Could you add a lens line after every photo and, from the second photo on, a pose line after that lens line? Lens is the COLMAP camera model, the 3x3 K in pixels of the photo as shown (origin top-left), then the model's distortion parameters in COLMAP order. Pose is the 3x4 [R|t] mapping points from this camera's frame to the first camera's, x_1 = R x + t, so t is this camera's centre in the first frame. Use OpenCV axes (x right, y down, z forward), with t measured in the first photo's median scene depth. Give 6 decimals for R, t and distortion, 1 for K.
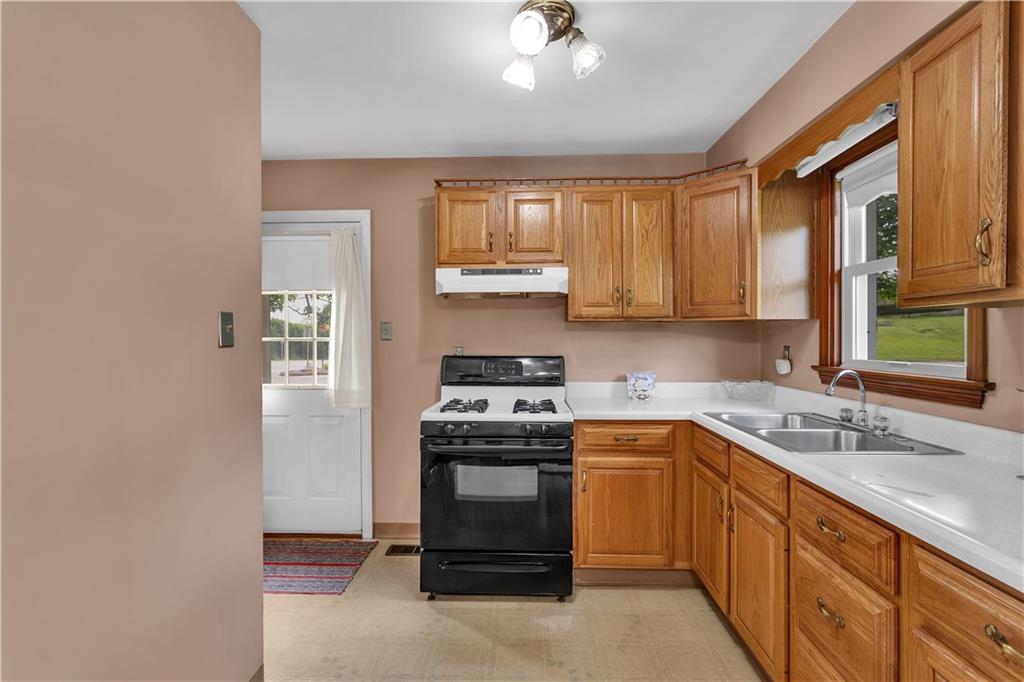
lens RADIAL K [[465.8, 0, 508.7], [0, 465.8, 339.2], [0, 0, 1]] dist [-0.003905, 0.001774]
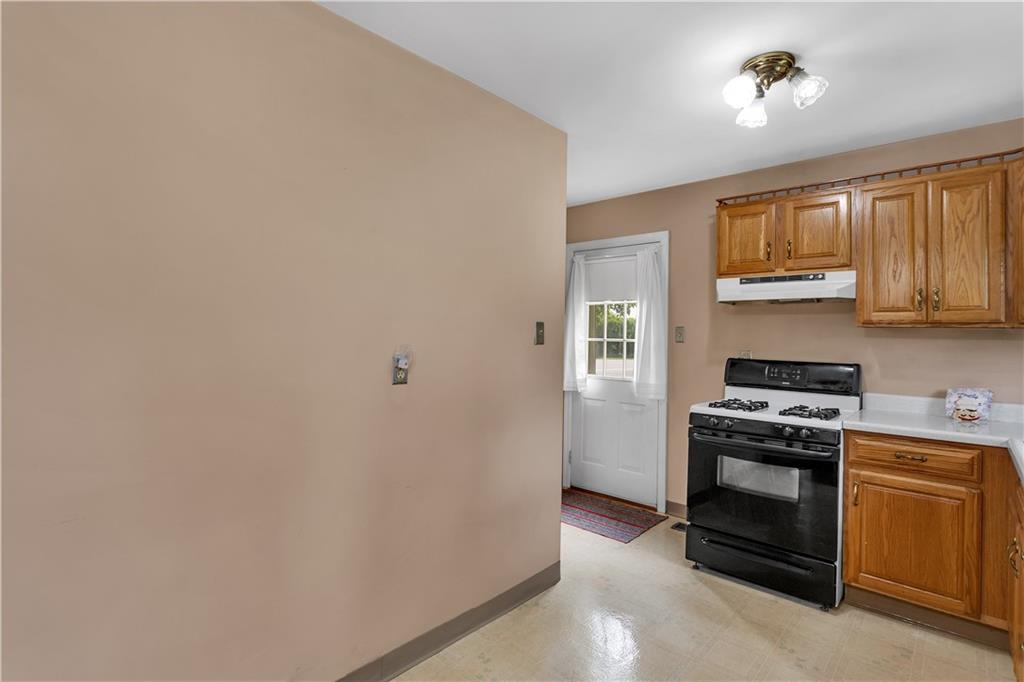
lens RADIAL K [[465.8, 0, 545.4], [0, 465.8, 331.0], [0, 0, 1]] dist [-0.003905, 0.001774]
pose [[0.797433, 0.009879, -0.603327, 0.199249], [-0.022775, 0.999646, -0.013735, -0.003302], [0.602978, 0.024693, 0.797376, -0.137715]]
